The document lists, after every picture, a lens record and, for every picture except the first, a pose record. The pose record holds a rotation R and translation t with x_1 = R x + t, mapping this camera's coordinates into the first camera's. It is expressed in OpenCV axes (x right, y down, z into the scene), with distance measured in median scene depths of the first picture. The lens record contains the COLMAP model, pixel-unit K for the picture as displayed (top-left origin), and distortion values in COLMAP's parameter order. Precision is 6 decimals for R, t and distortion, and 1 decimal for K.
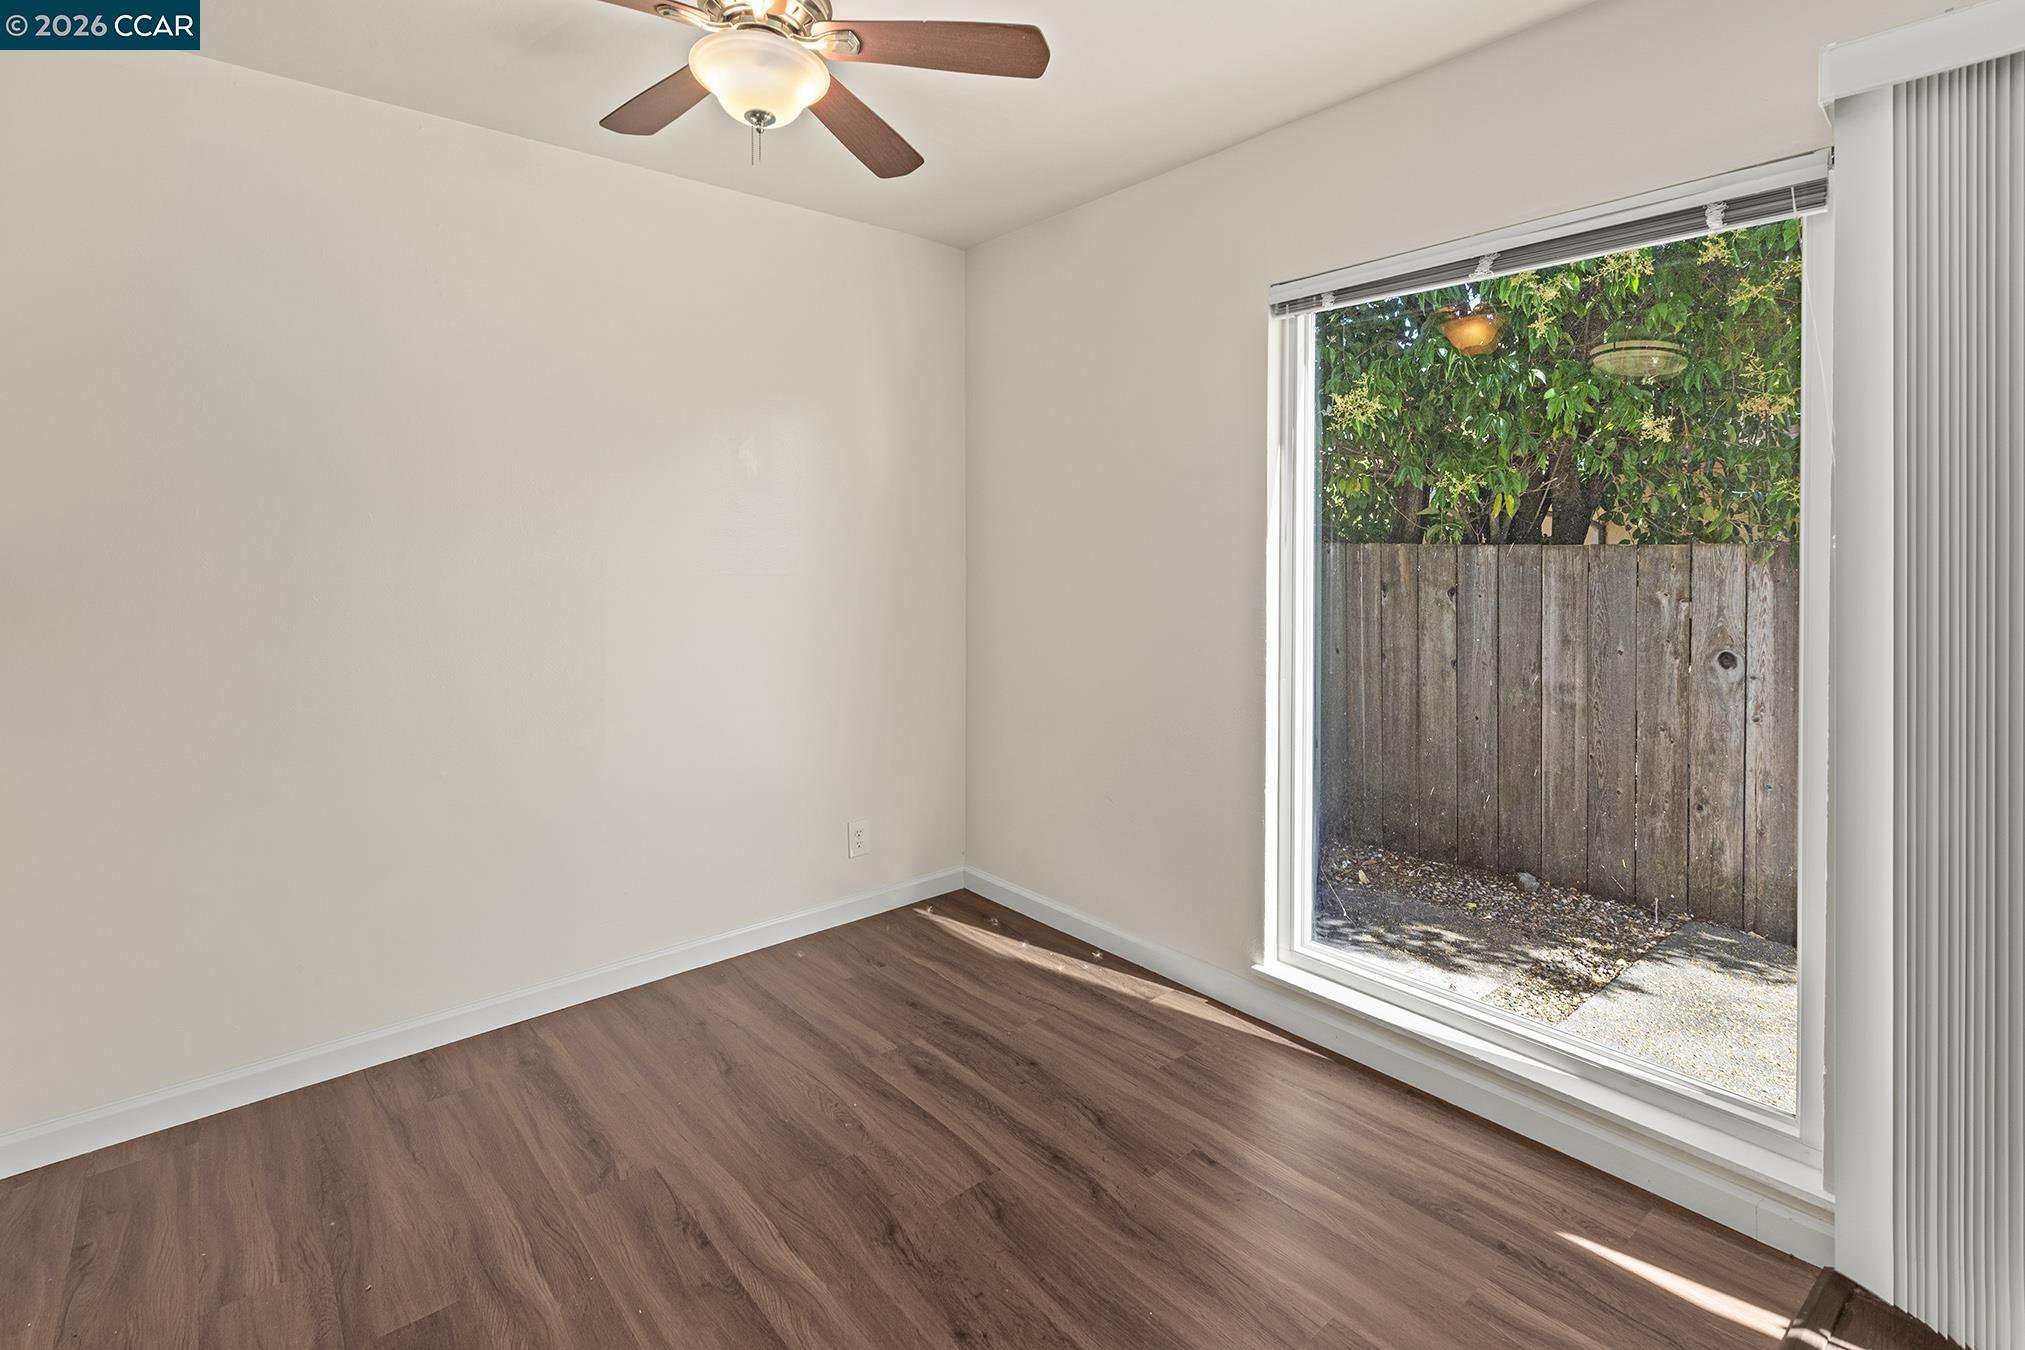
lens RADIAL K [[946.8, 0, 1011.6], [0, 946.8, 553.4], [0, 0, 1]] dist [0.002323, 0.000218]
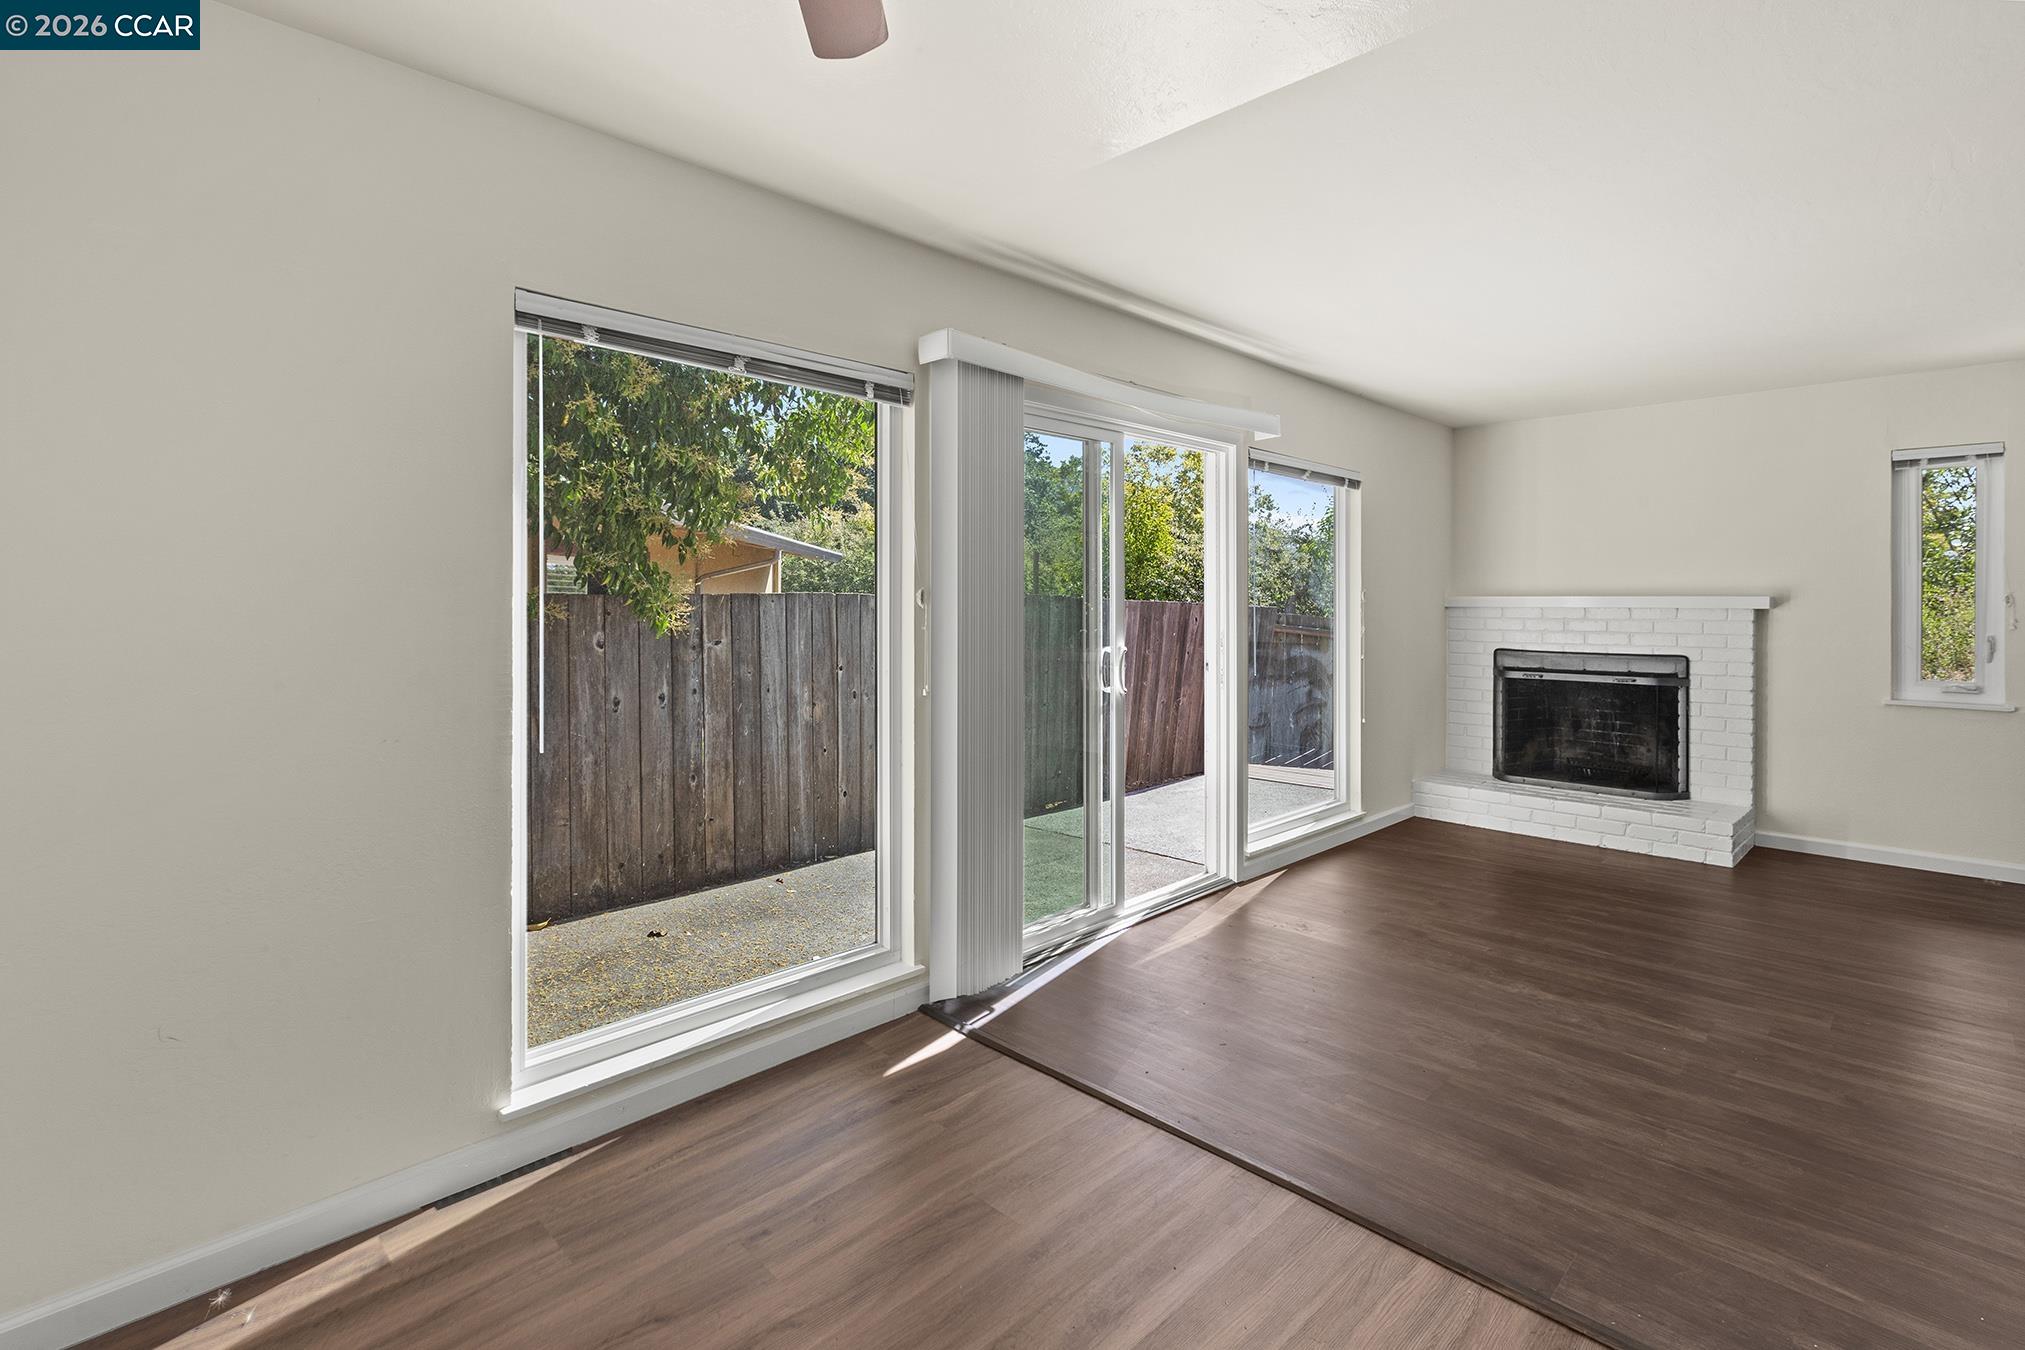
lens RADIAL K [[942.6, 0, 999.5], [0, 942.6, 599.4], [0, 0, 1]] dist [-0.002267, -0.000616]
pose [[-0.074421, 0.001555, 0.997226, -0.607806], [0.004527, 0.999989, -0.001221, -0.003304], [-0.997217, 0.004423, -0.074427, 0.656650]]
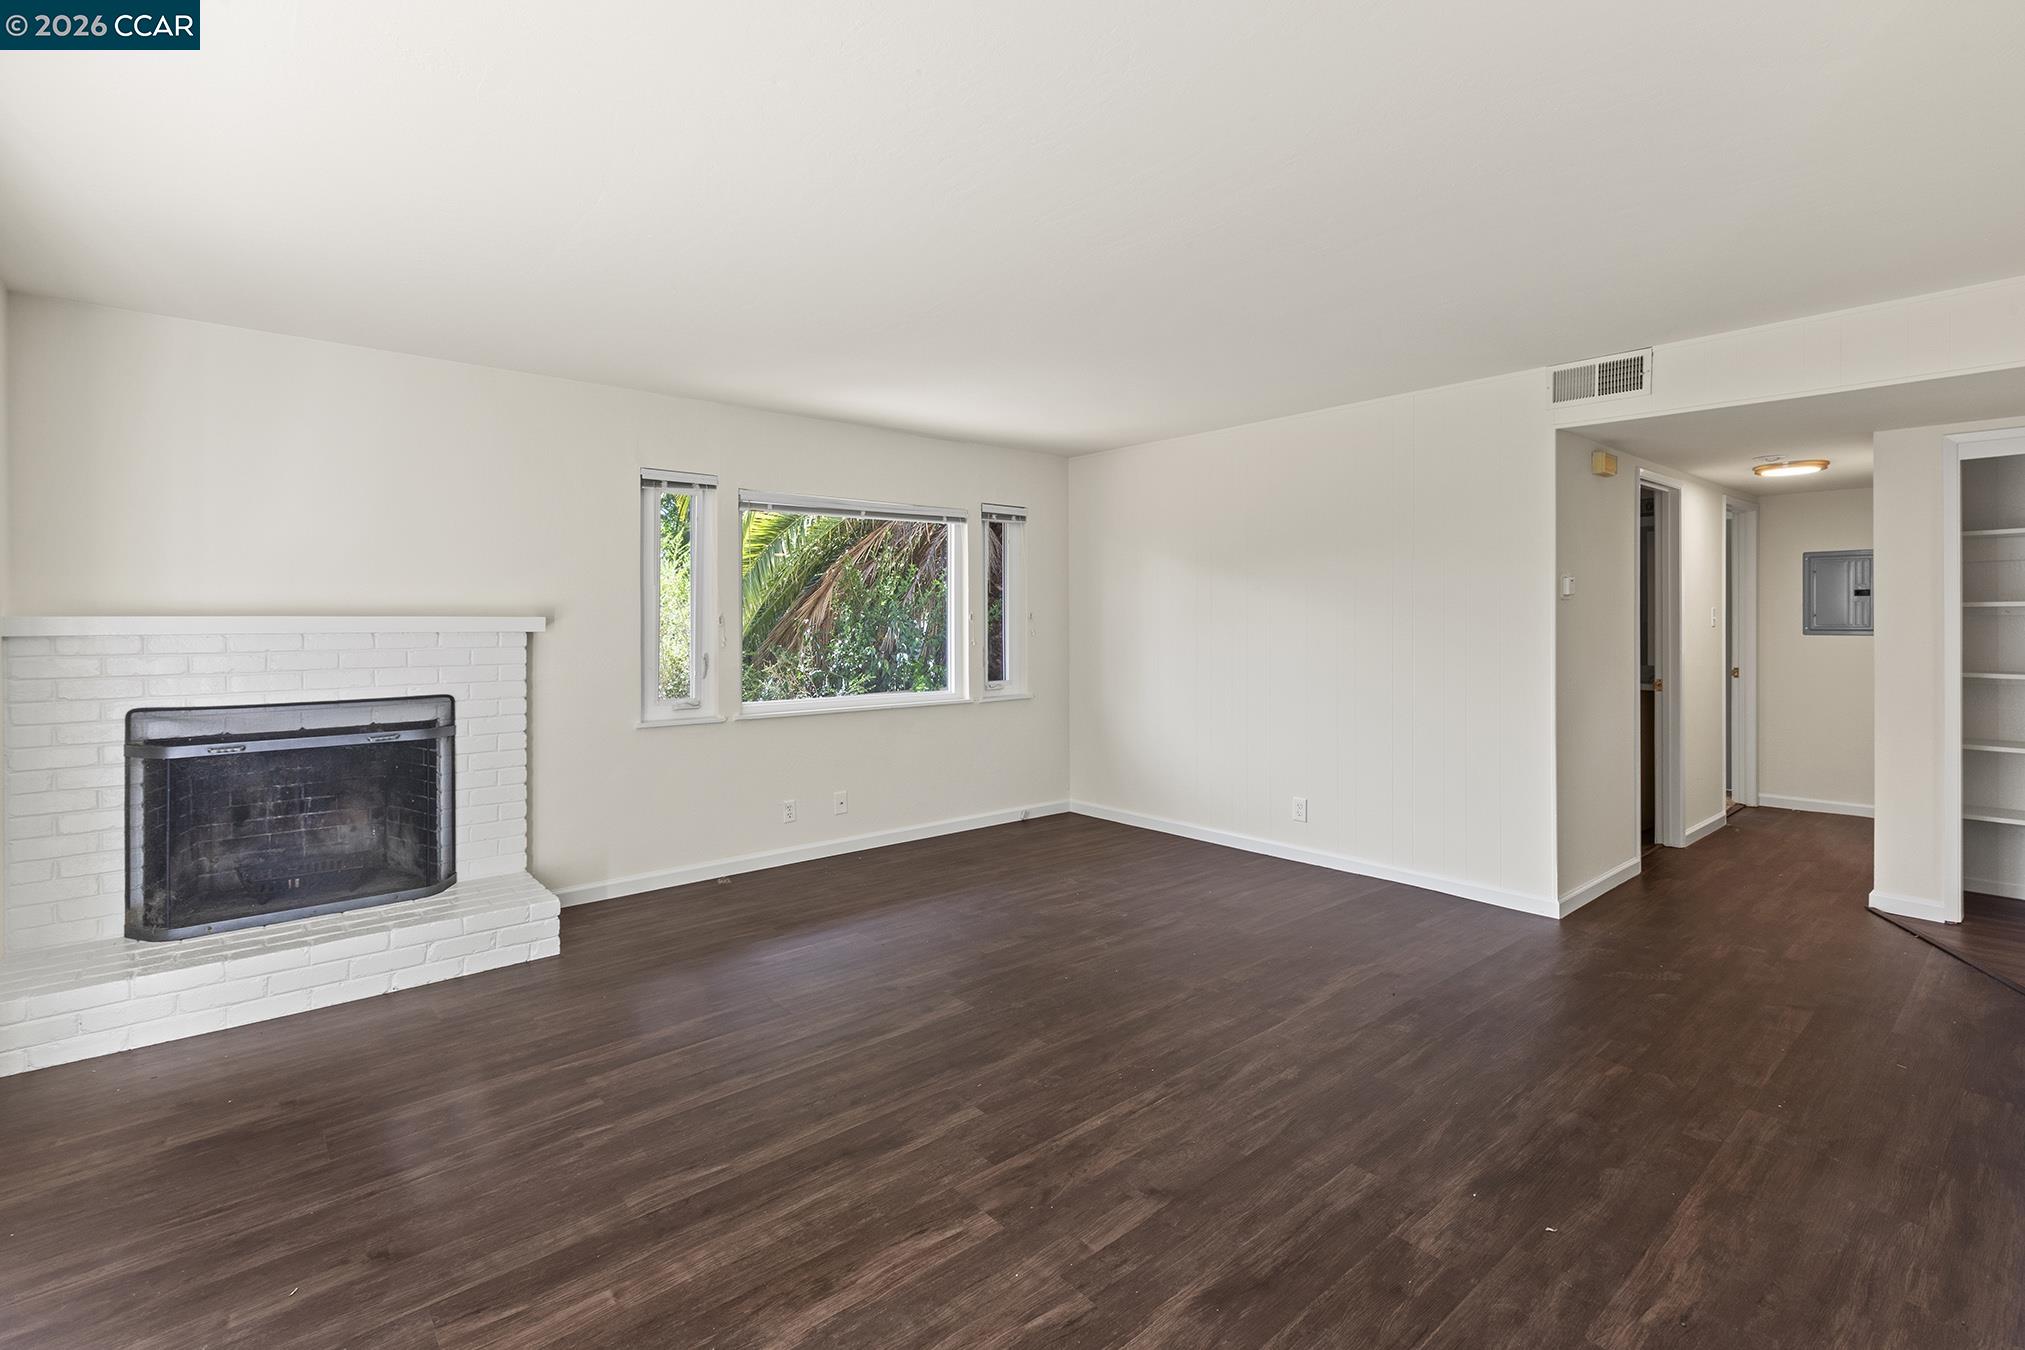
lens RADIAL K [[924.6, 0, 1008.0], [0, 924.6, 616.1], [0, 0, 1]] dist [0.012088, -0.000003]
pose [[-0.999993, 0.002451, -0.002682, 0.411759], [0.002447, 0.999996, 0.001181, -0.005765], [0.002685, 0.001174, -0.999996, 0.550483]]
